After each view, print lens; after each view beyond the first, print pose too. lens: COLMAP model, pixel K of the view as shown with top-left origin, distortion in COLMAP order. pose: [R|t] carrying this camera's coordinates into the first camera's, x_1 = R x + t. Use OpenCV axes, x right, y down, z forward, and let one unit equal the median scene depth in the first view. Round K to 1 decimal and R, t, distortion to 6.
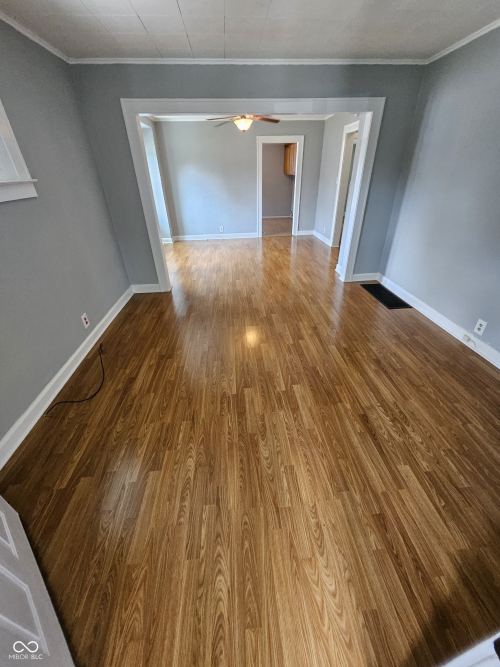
lens RADIAL K [[262.8, 0, 255.8], [0, 262.8, 328.8], [0, 0, 1]] dist [-0.000741, -0.000235]
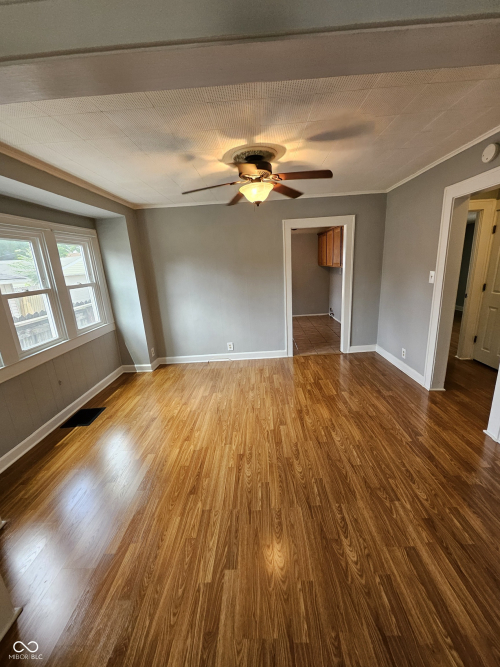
lens RADIAL K [[269.6, 0, 254.1], [0, 269.6, 328.5], [0, 0, 1]] dist [0.001818, 0.000047]
pose [[0.993811, -0.016035, -0.109917, 0.004331], [-0.016544, 0.957124, -0.289205, -0.381638], [0.109841, 0.289234, 0.950936, 0.593768]]
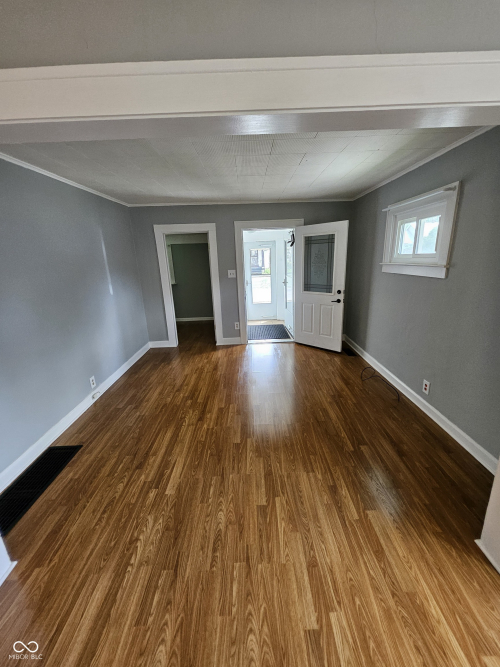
lens RADIAL K [[269.6, 0, 254.1], [0, 269.6, 328.5], [0, 0, 1]] dist [0.001818, 0.000047]
pose [[-0.995693, 0.039081, 0.084076, -0.043843], [0.087933, 0.685523, 0.722721, -0.625192], [-0.029392, 0.727001, -0.686007, 0.972484]]
